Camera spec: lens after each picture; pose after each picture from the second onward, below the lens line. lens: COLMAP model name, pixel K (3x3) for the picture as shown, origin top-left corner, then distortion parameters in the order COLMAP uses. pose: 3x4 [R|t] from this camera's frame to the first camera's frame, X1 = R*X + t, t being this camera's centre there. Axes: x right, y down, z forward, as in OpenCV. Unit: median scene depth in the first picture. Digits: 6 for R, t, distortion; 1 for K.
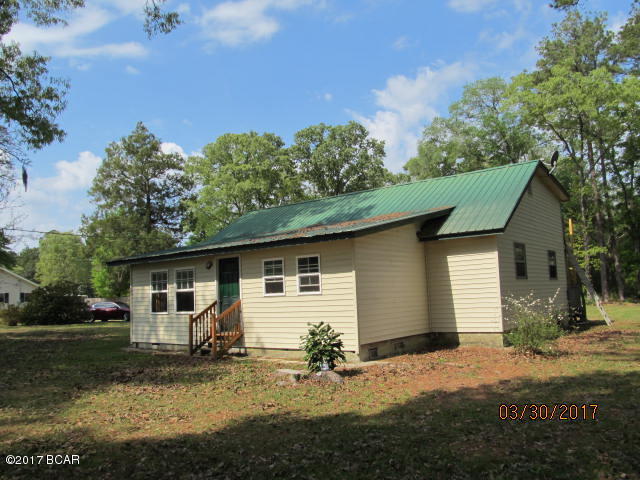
lens RADIAL K [[538.3, 0, 320.8], [0, 538.3, 241.9], [0, 0, 1]] dist [-0.054787, 0.022752]
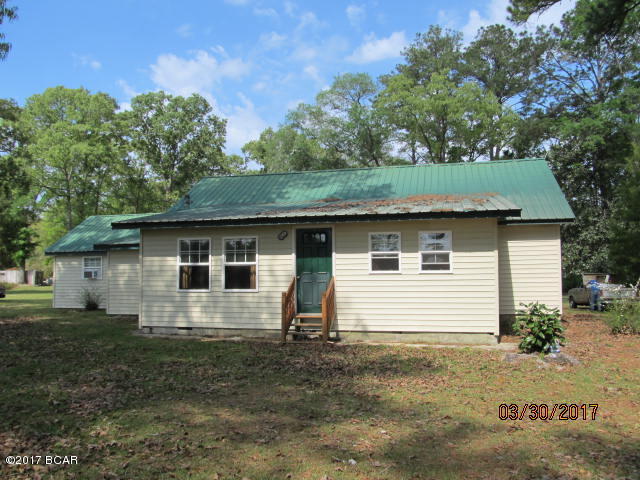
lens RADIAL K [[538.3, 0, 319.9], [0, 538.3, 241.5], [0, 0, 1]] dist [-0.054787, 0.022752]
pose [[0.918122, 0.057677, 0.392078, -0.463365], [-0.068172, 0.997590, 0.012885, 0.035944], [-0.390391, -0.038559, 0.919842, 0.180745]]
